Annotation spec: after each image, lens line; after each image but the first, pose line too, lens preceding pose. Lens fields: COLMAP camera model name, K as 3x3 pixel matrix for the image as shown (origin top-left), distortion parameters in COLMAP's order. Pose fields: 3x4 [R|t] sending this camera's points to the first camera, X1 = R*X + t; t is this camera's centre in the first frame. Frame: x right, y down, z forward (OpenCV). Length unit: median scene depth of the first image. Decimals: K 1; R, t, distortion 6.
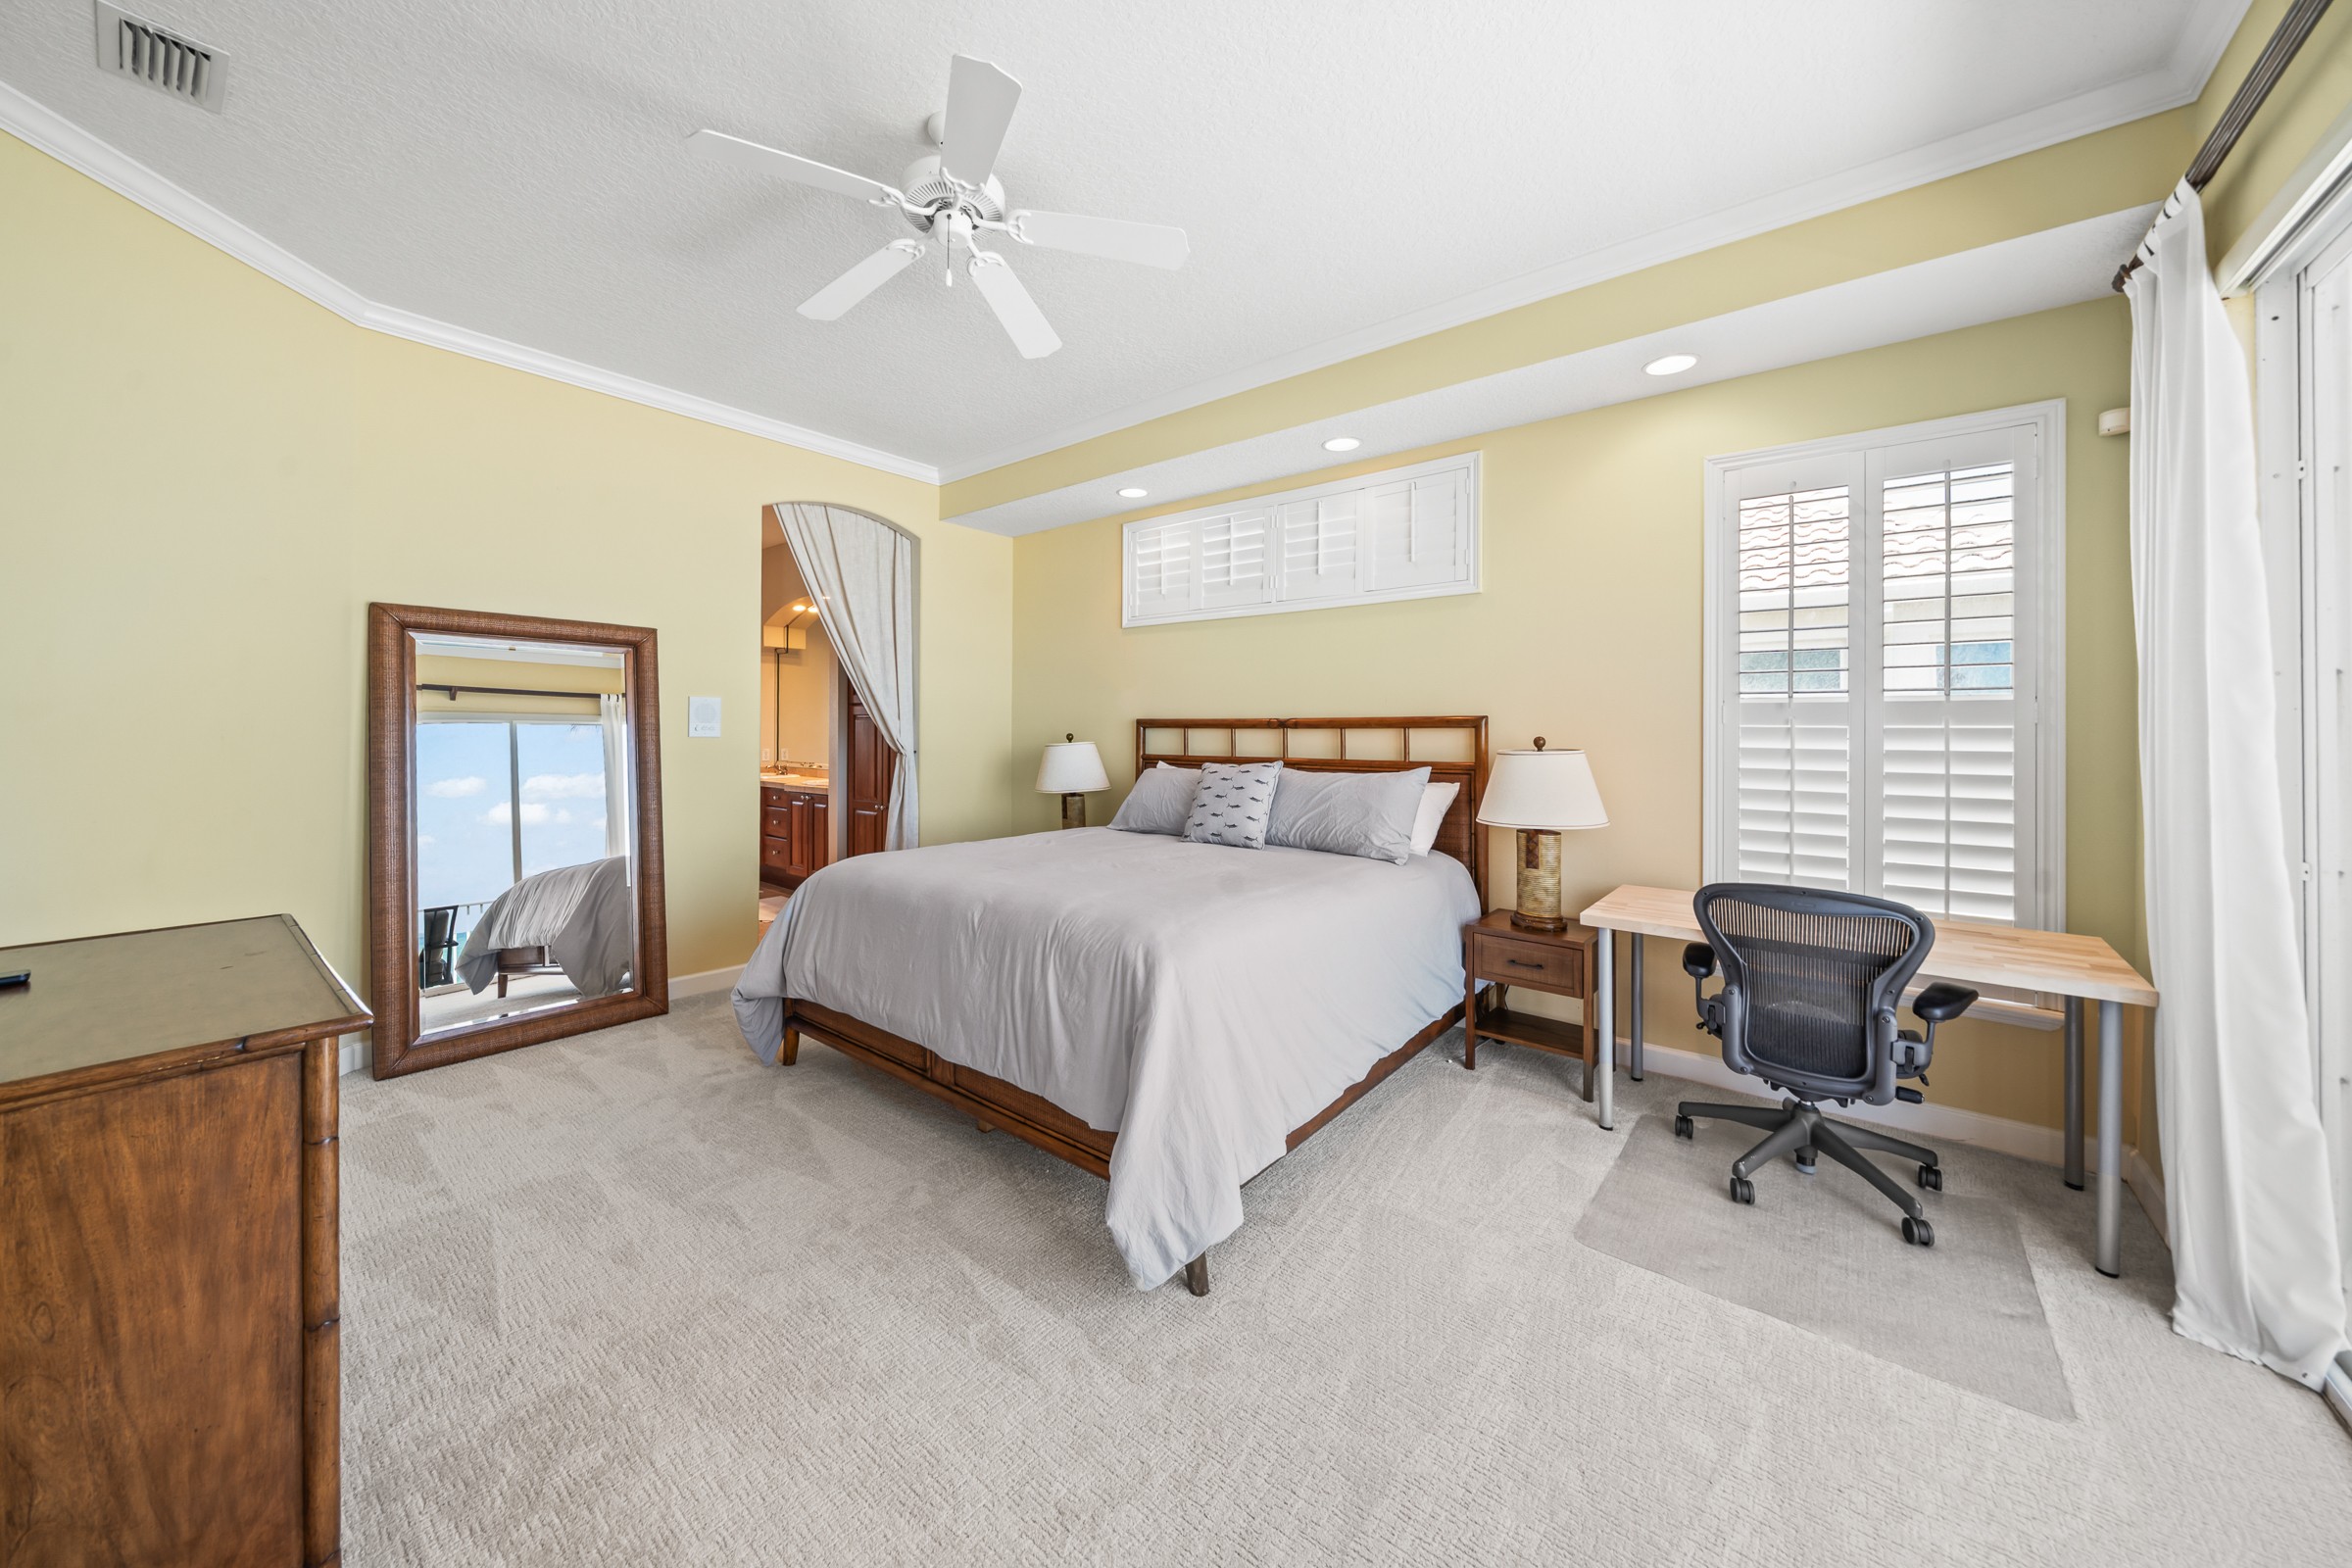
lens RADIAL K [[818.8, 0, 1134.3], [0, 818.8, 728.8], [0, 0, 1]] dist [-0.004674, 0.000130]
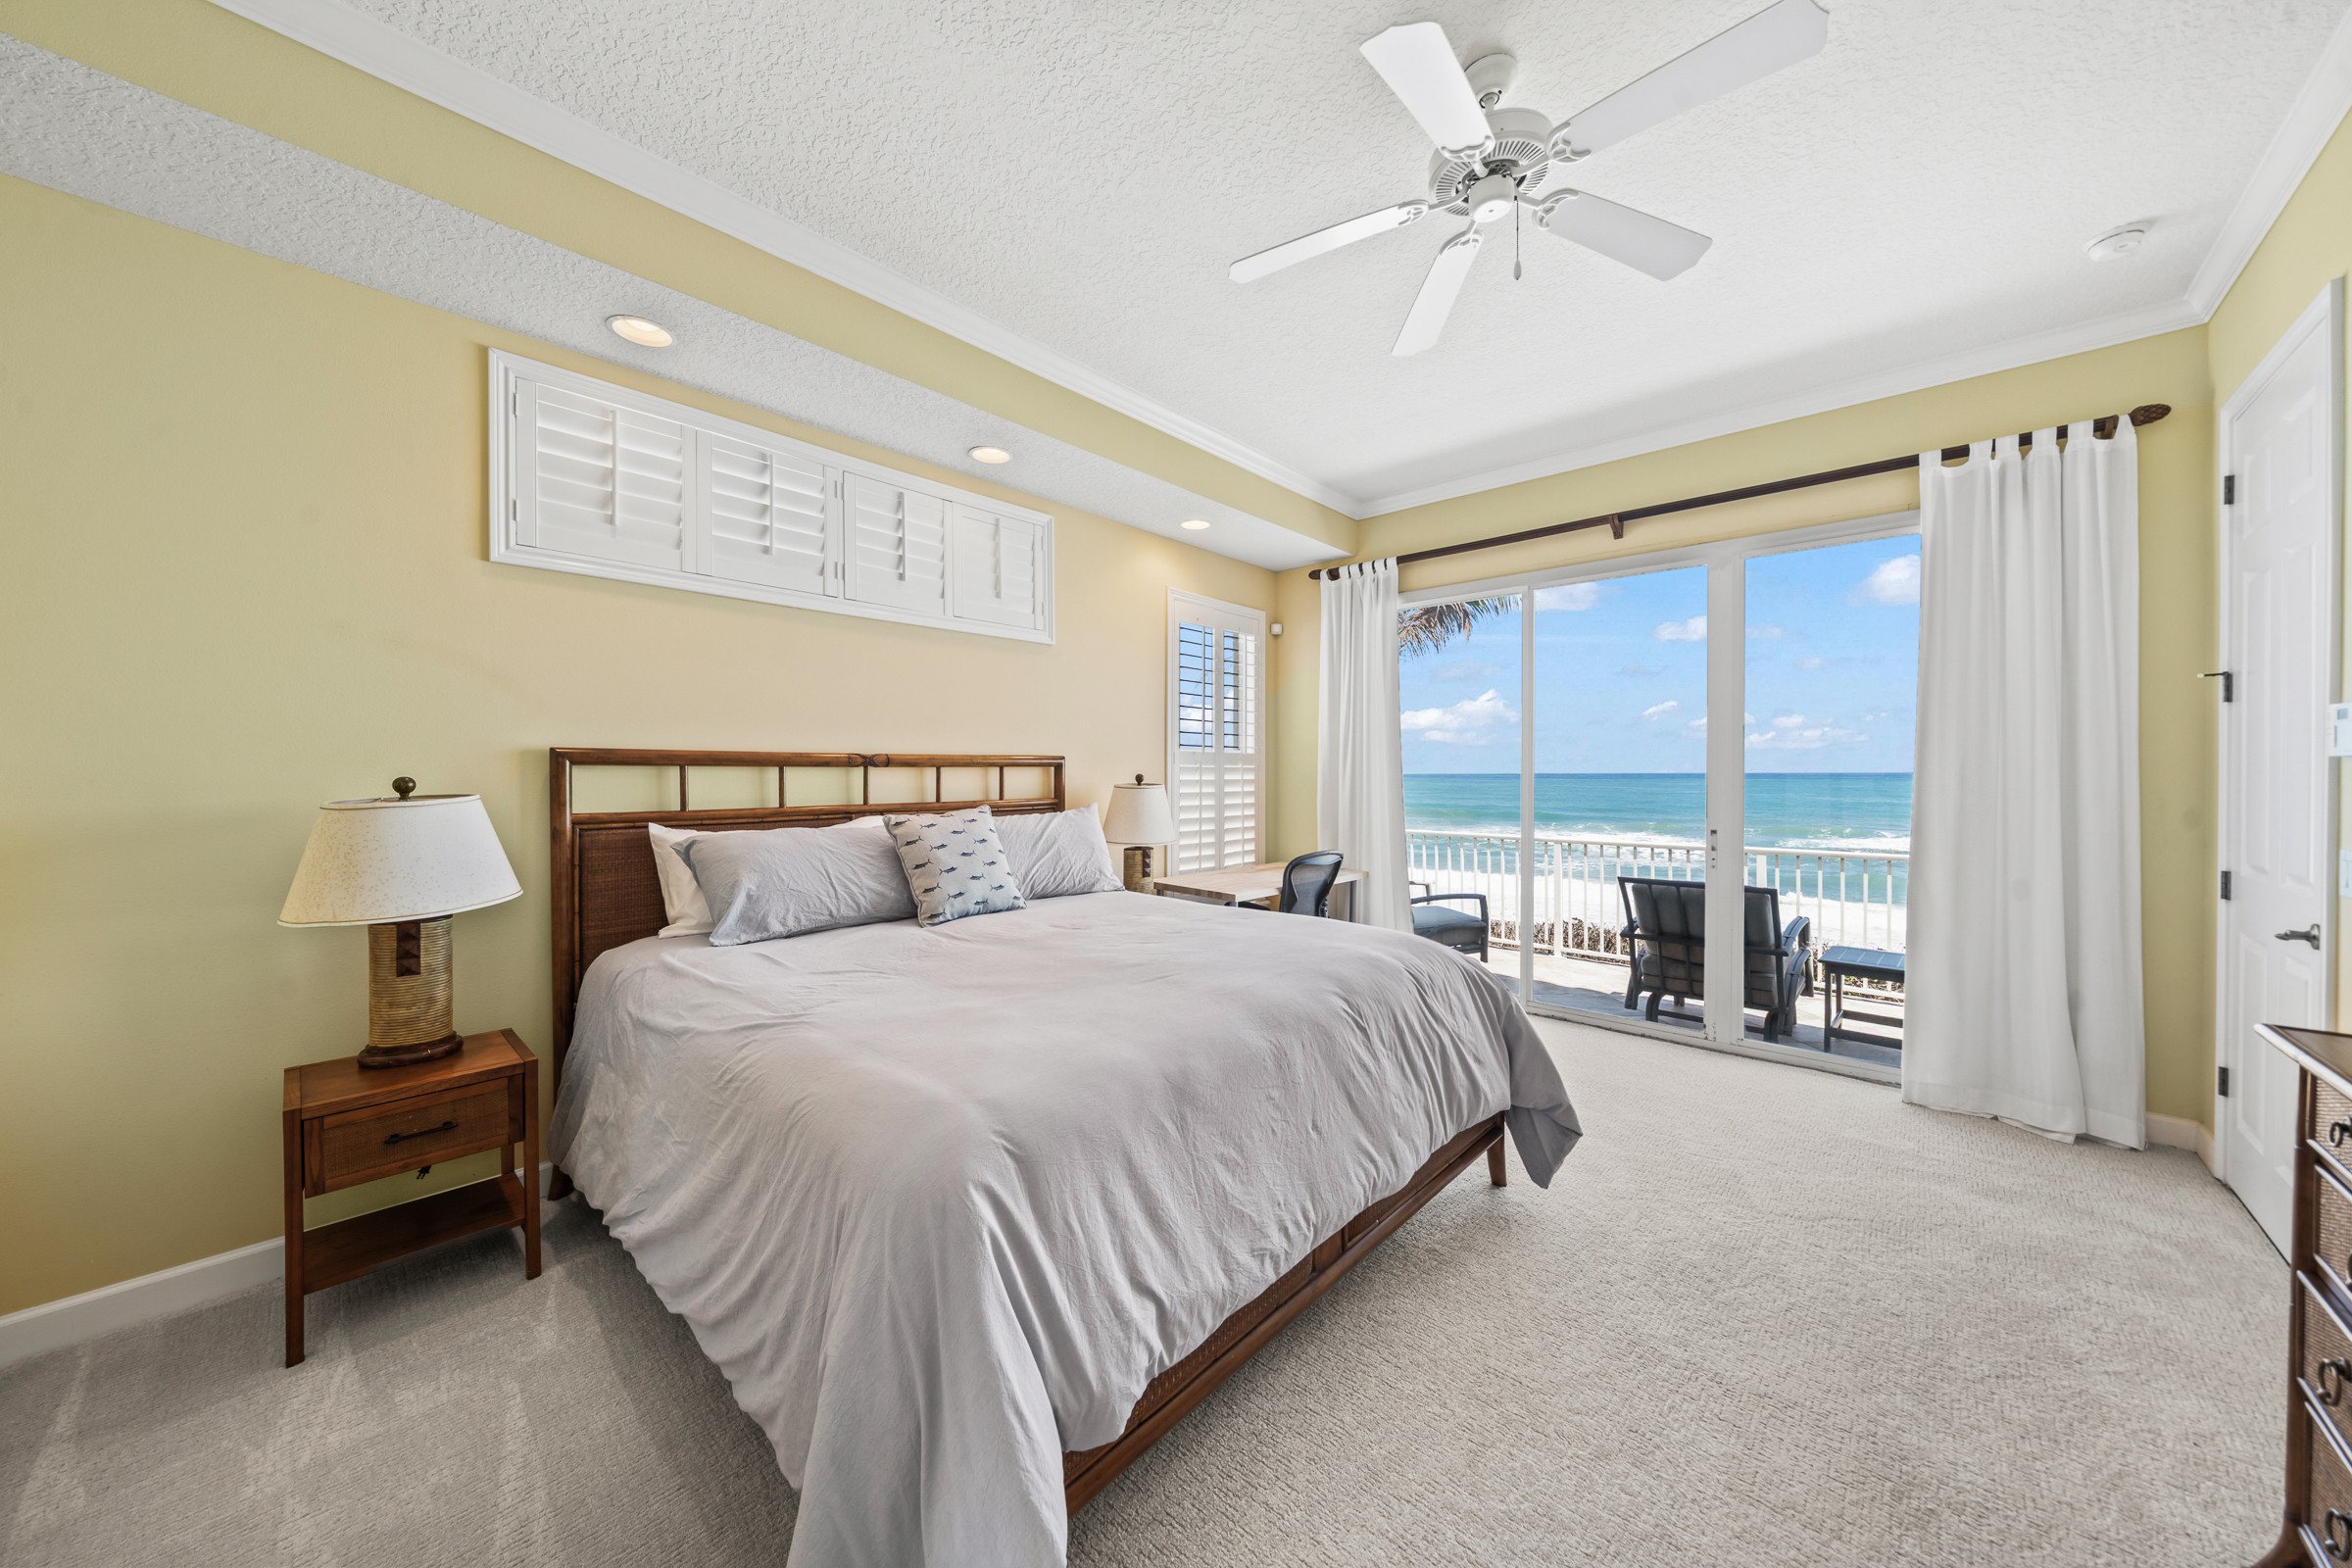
lens RADIAL K [[818.8, 0, 1173.0], [0, 818.8, 775.0], [0, 0, 1]] dist [-0.004674, 0.000130]
pose [[0.026597, -0.008211, 0.999613, -0.641485], [0.000999, 0.999966, 0.008187, 0.001243], [-0.999646, 0.000781, 0.026605, 0.759115]]
